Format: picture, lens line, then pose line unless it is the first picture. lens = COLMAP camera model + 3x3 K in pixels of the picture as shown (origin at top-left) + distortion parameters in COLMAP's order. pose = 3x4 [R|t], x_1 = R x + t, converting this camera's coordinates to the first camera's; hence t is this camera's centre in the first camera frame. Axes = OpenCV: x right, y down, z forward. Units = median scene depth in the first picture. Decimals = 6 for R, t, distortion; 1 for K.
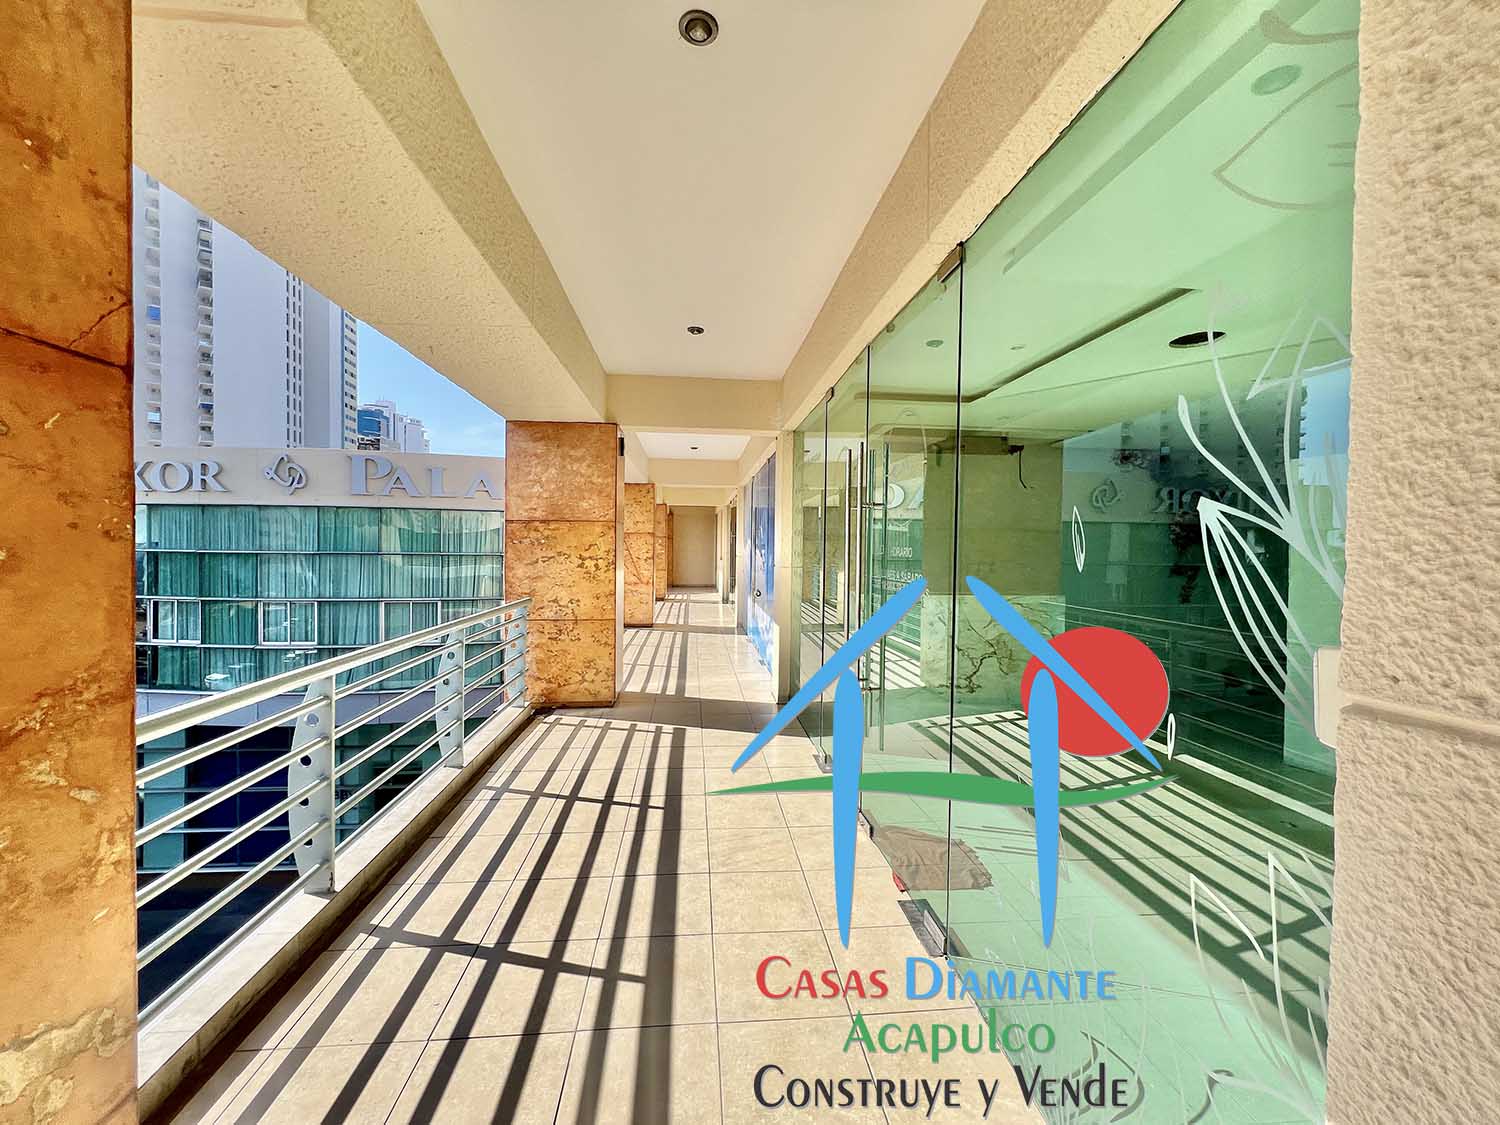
lens RADIAL K [[600.3, 0, 746.6], [0, 600.3, 559.6], [0, 0, 1]] dist [-0.001700, 0.000365]
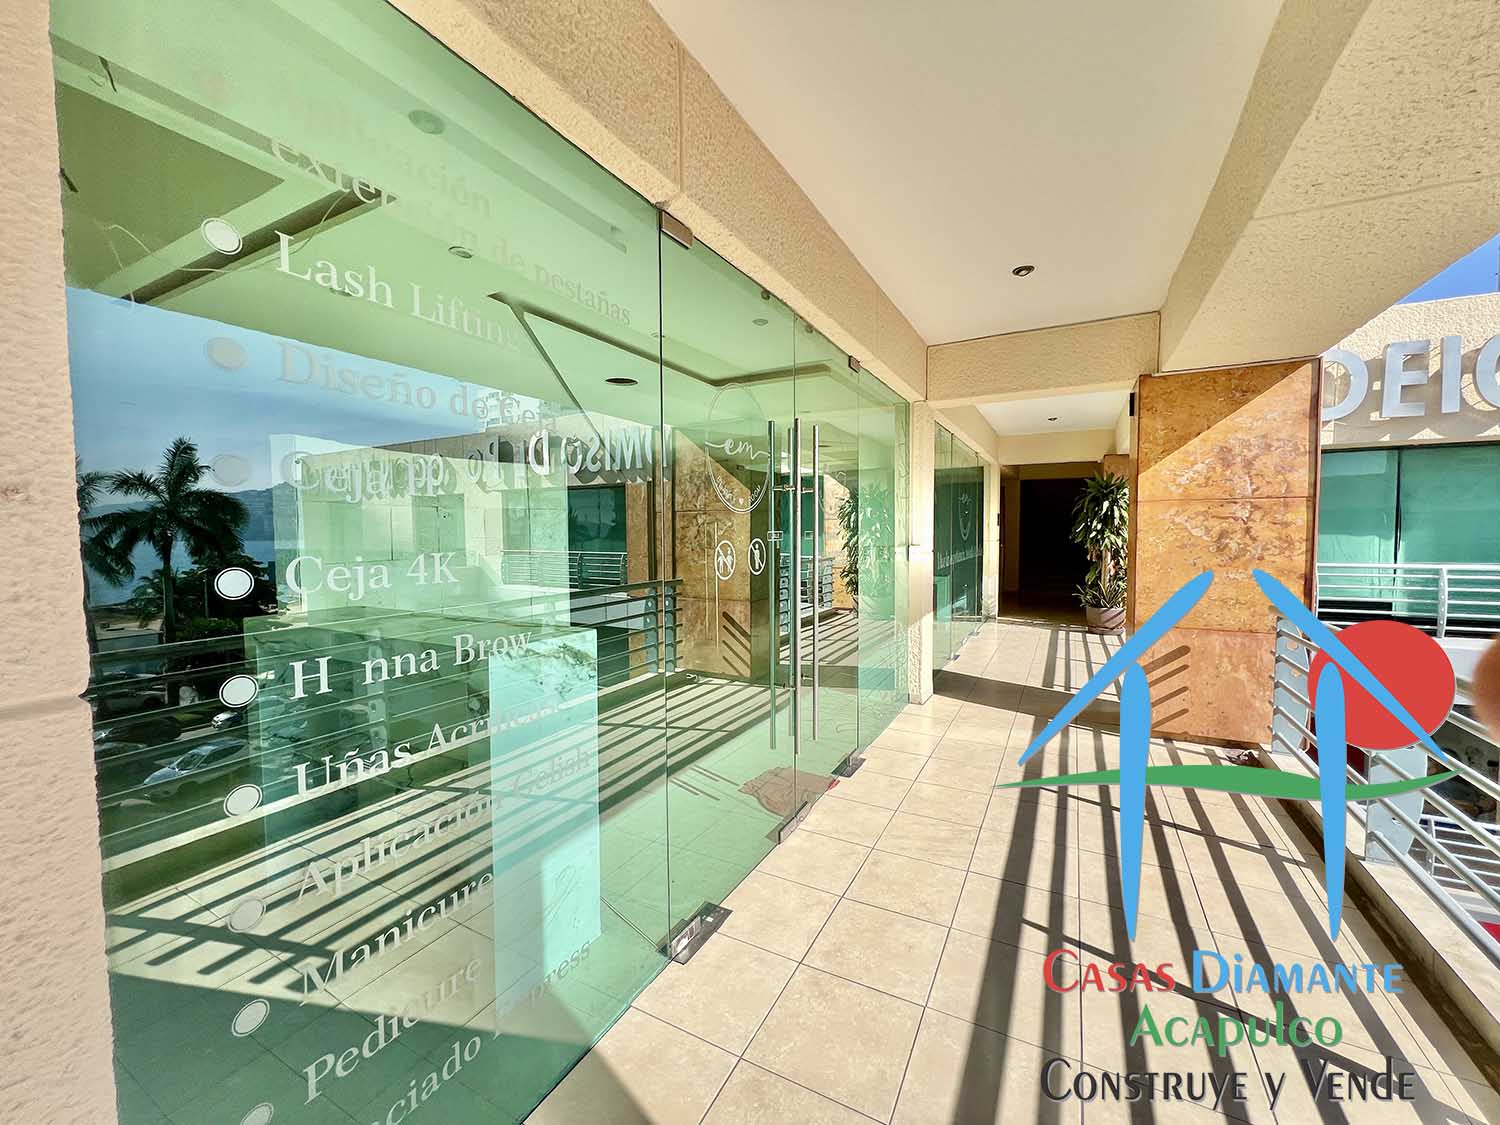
lens RADIAL K [[600.3, 0, 746.6], [0, 600.3, 559.6], [0, 0, 1]] dist [-0.001700, 0.000365]
pose [[-0.829721, -0.041150, 0.556660, -0.279815], [0.000680, 0.997204, 0.074730, -0.051458], [-0.558178, 0.062384, -0.827372, 1.995594]]
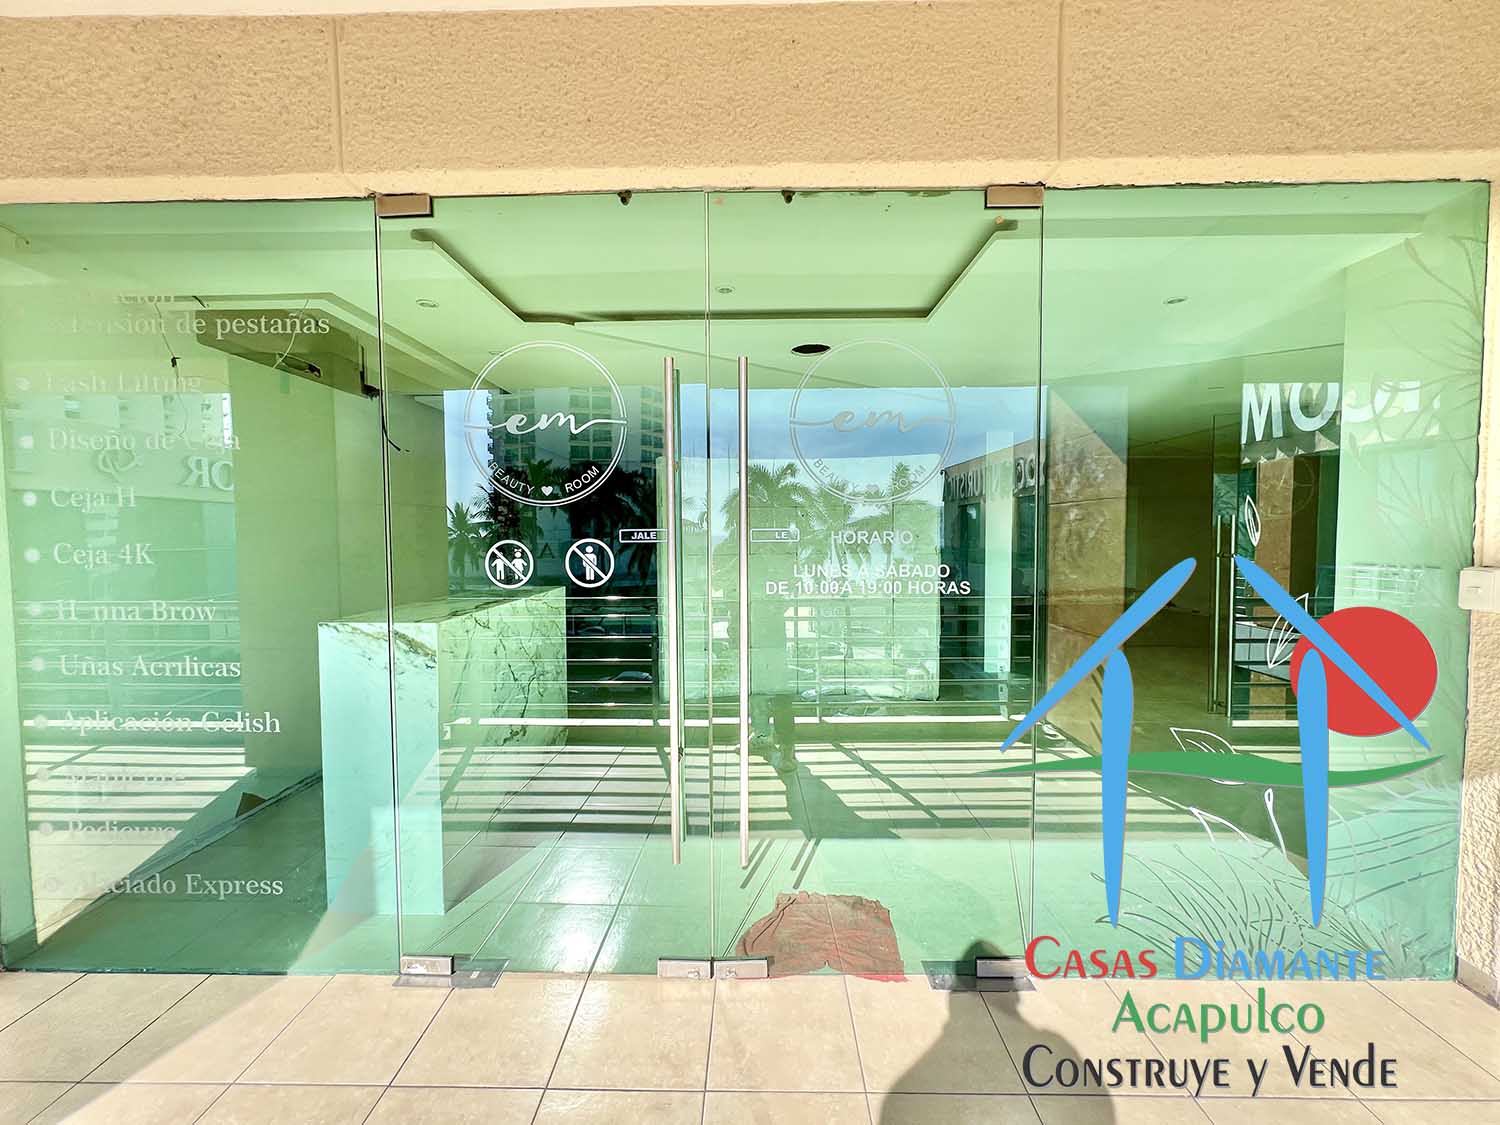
lens RADIAL K [[584.6, 0, 750.3], [0, 584.6, 560.2], [0, 0, 1]] dist [-0.000217, 0.000035]
pose [[0.107004, -0.062343, 0.992302, -0.423308], [0.024730, 0.997890, 0.060028, -0.026635], [-0.993951, 0.018116, 0.108320, 0.985394]]
